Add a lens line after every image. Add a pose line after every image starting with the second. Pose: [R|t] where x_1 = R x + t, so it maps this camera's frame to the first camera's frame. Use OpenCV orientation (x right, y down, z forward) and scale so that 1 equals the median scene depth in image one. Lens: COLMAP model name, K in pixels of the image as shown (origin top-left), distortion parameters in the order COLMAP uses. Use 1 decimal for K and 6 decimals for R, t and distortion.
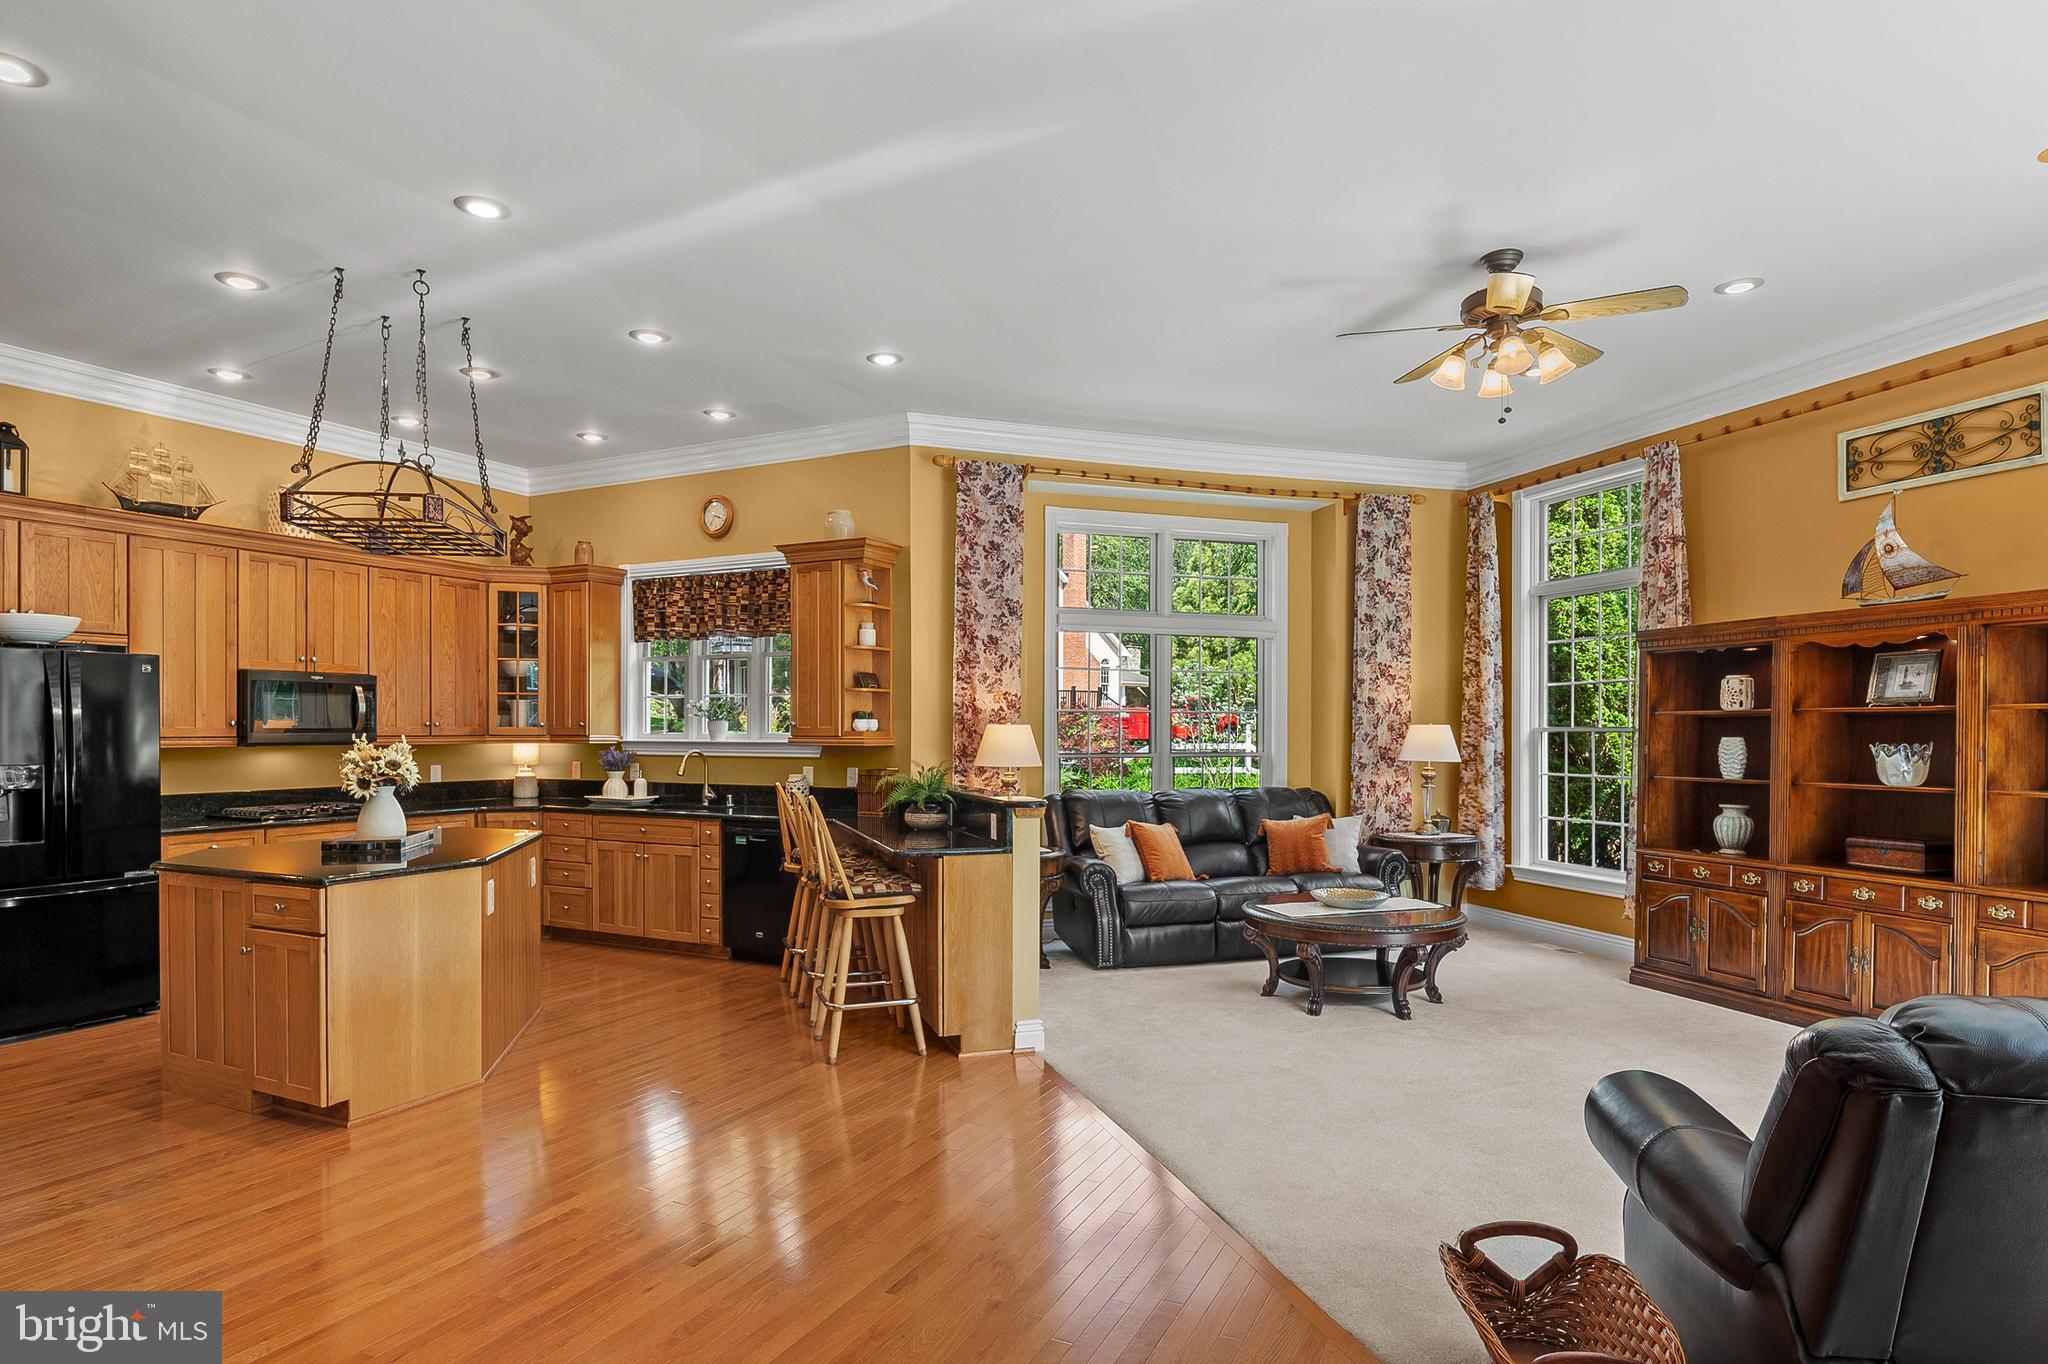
lens RADIAL K [[1113.4, 0, 1014.4], [0, 1113.4, 738.9], [0, 0, 1]] dist [-0.002217, -0.003896]
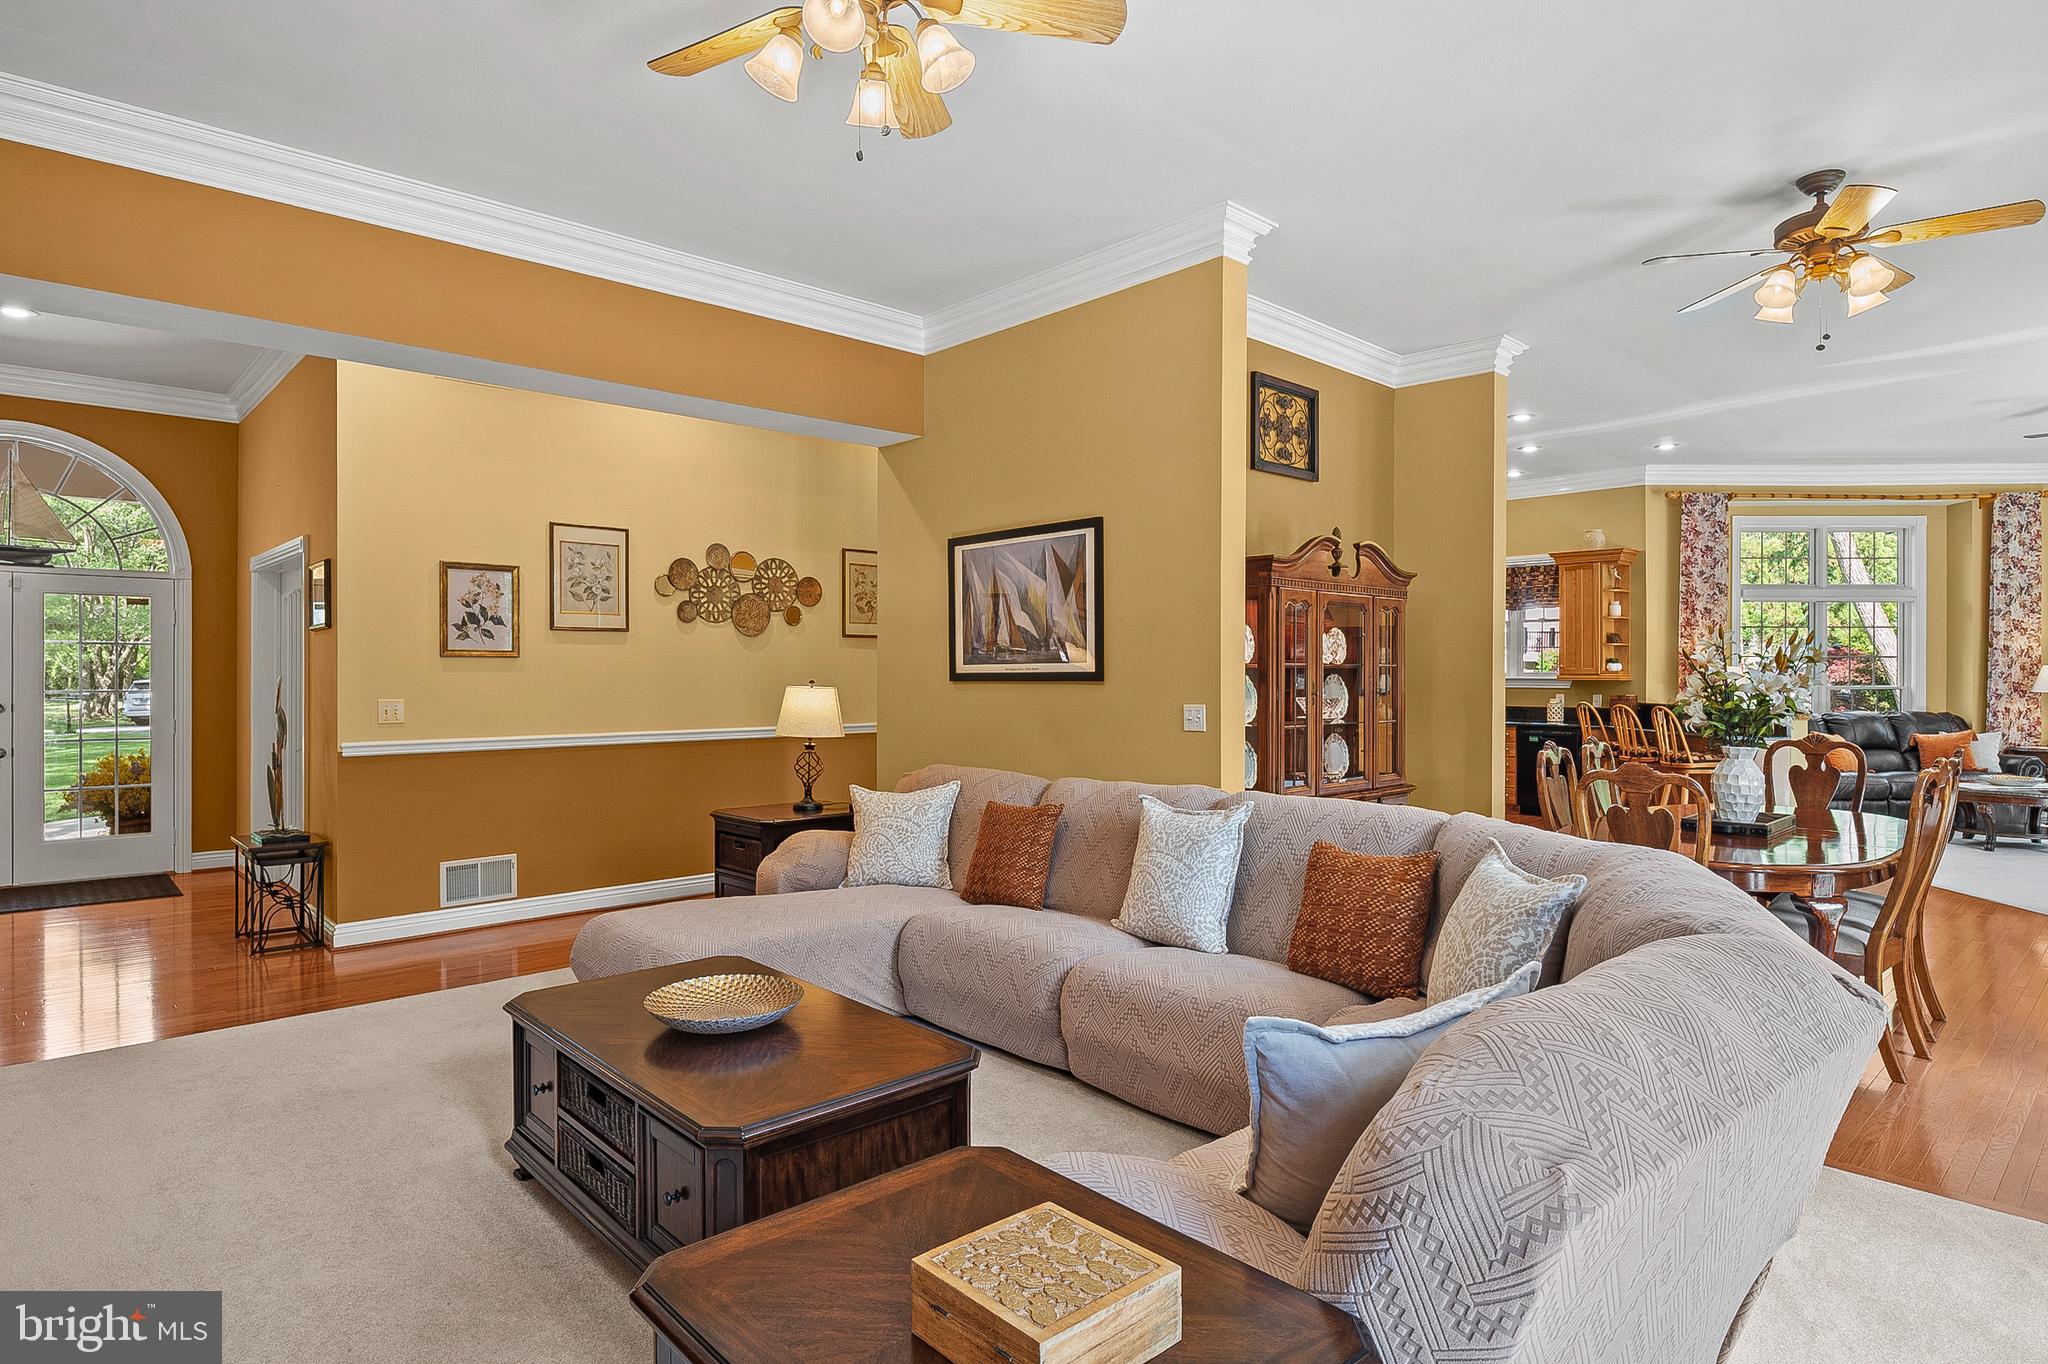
lens RADIAL K [[1113.4, 0, 1025.0], [0, 1113.4, 683.1], [0, 0, 1]] dist [-0.002217, -0.003896]
pose [[0.940655, 0.001492, -0.339362, -0.359204], [-0.000416, 0.999995, 0.003245, 0.004923], [0.339365, -0.002911, 0.940650, -0.699575]]
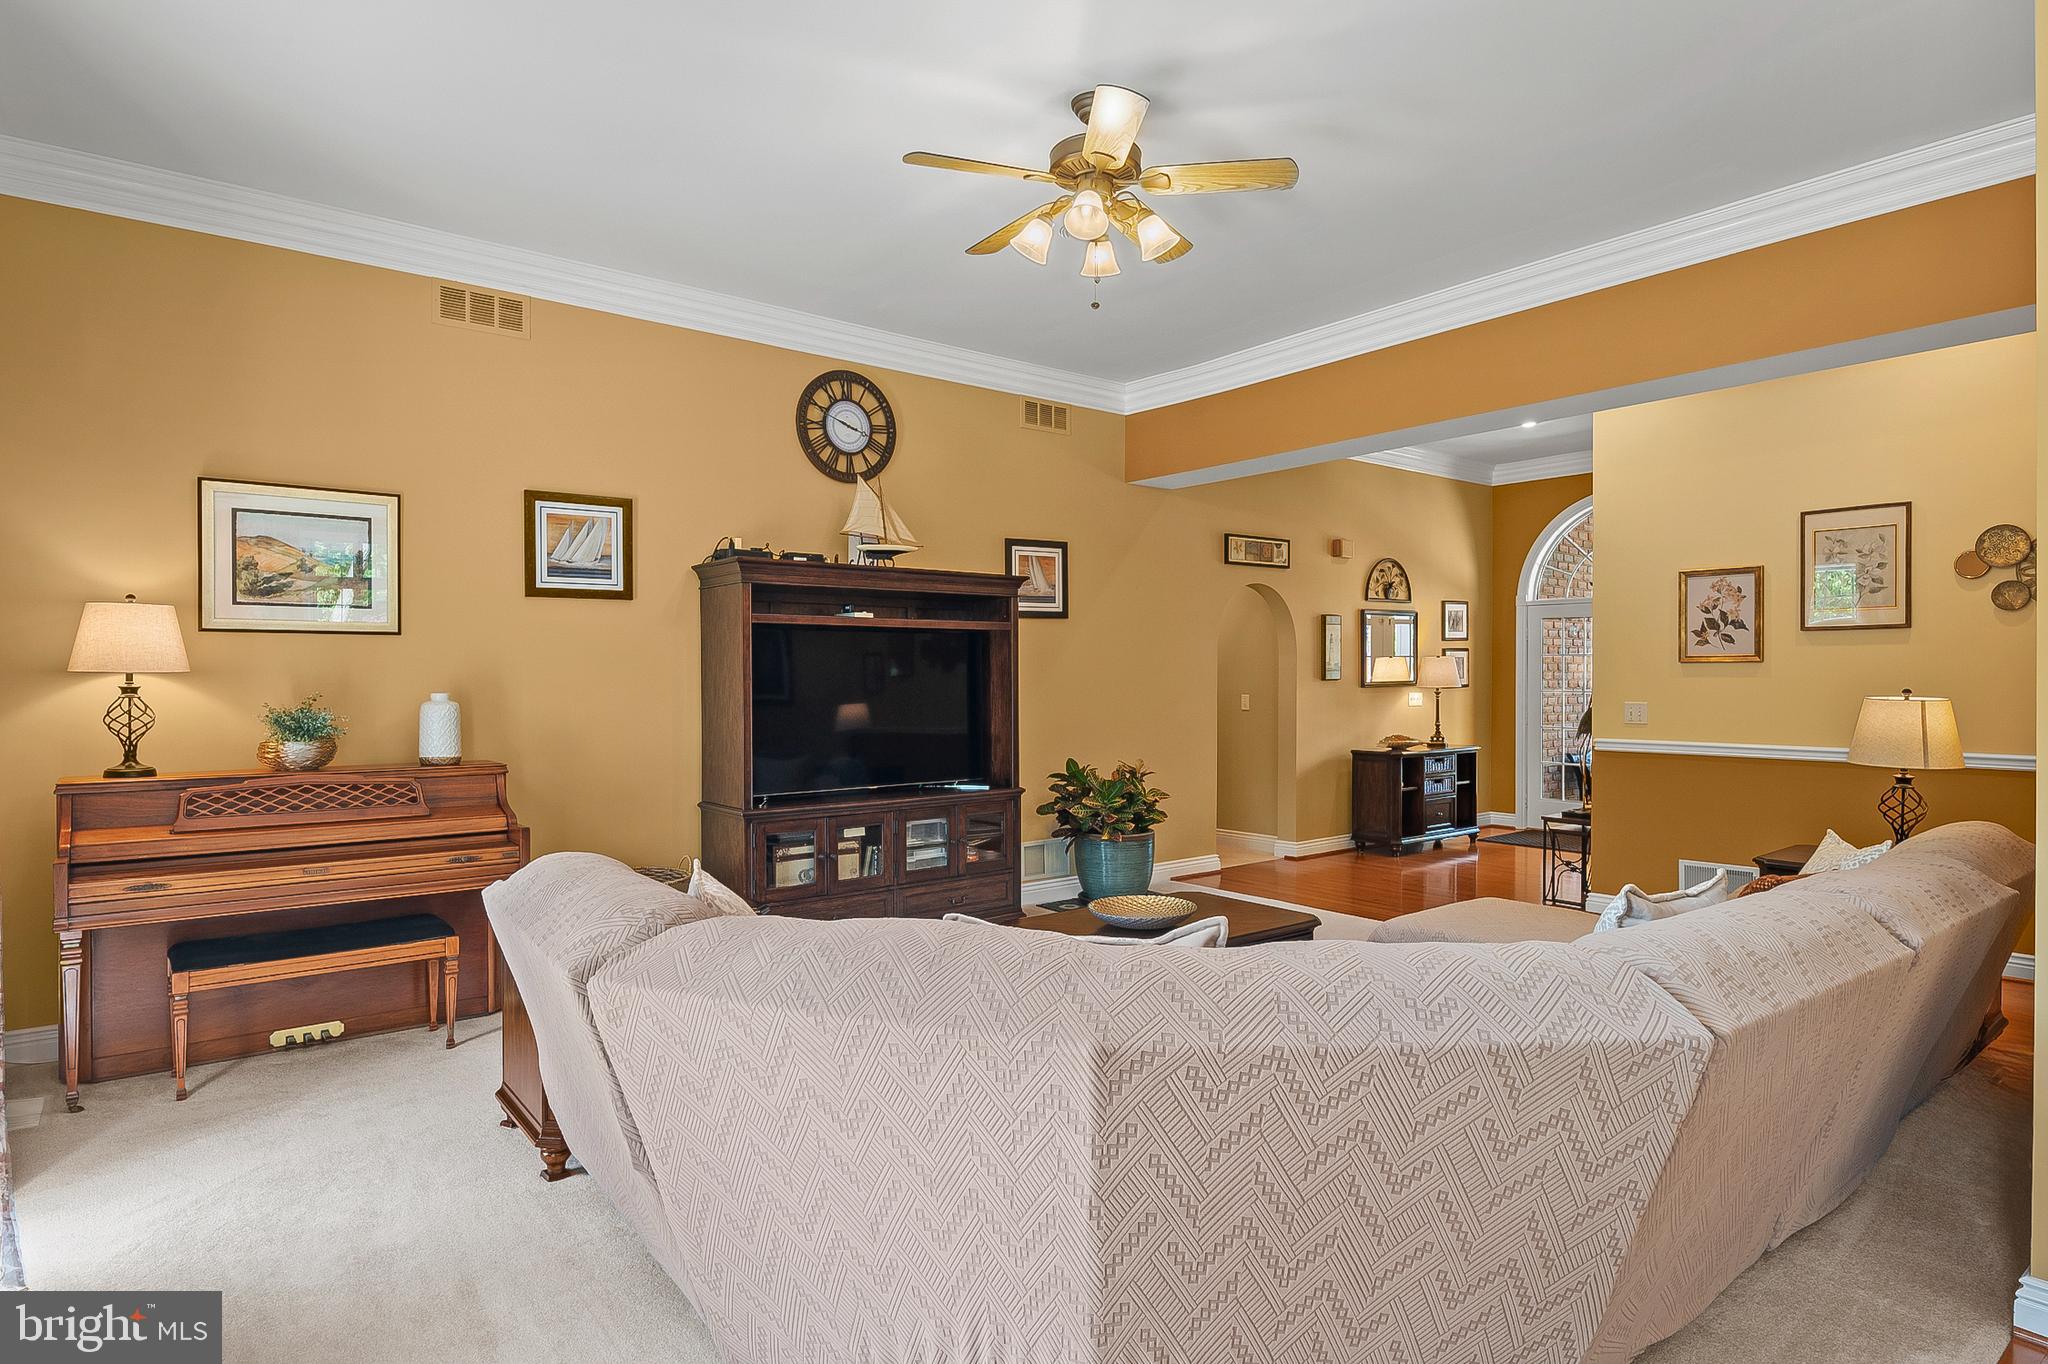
lens RADIAL K [[1113.4, 0, 1023.4], [0, 1113.4, 686.7], [0, 0, 1]] dist [-0.002217, -0.003896]
pose [[-0.421100, 0.006266, -0.906992, 1.001066], [-0.005266, 0.999942, 0.009353, -0.011378], [0.906999, 0.008715, -0.421043, 1.654763]]
